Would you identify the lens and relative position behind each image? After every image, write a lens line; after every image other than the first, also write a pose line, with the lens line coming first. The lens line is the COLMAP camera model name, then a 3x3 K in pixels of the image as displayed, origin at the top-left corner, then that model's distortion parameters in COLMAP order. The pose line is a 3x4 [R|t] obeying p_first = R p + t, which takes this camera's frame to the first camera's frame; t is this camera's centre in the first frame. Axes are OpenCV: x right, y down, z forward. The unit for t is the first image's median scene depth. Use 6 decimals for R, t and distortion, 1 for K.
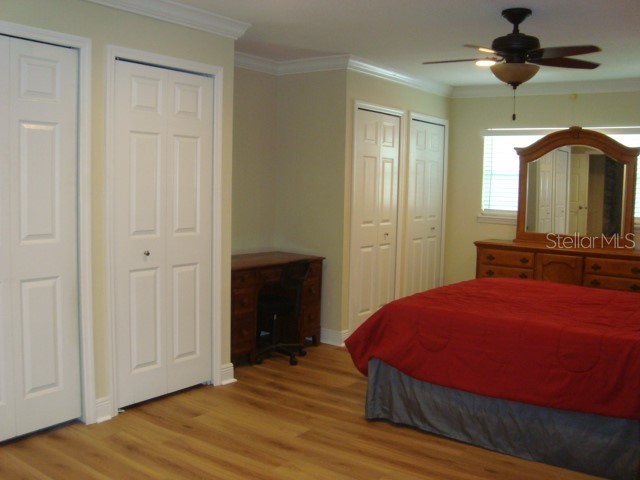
lens RADIAL K [[631.7, 0, 320.0], [0, 631.7, 240.0], [0, 0, 1]] dist [-0.189600, 0.221463]
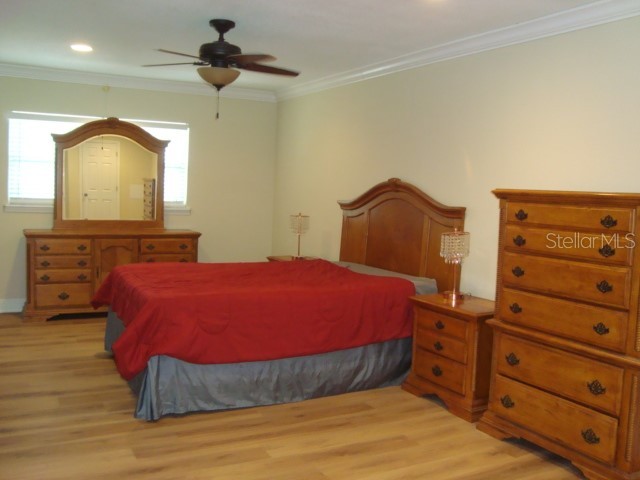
lens RADIAL K [[631.7, 0, 320.0], [0, 631.7, 240.0], [0, 0, 1]] dist [-0.189600, 0.221463]
pose [[0.439175, -0.080566, 0.894782, -0.418051], [0.052214, 0.996576, 0.064104, -0.024815], [-0.896883, 0.018567, 0.441878, 0.223437]]
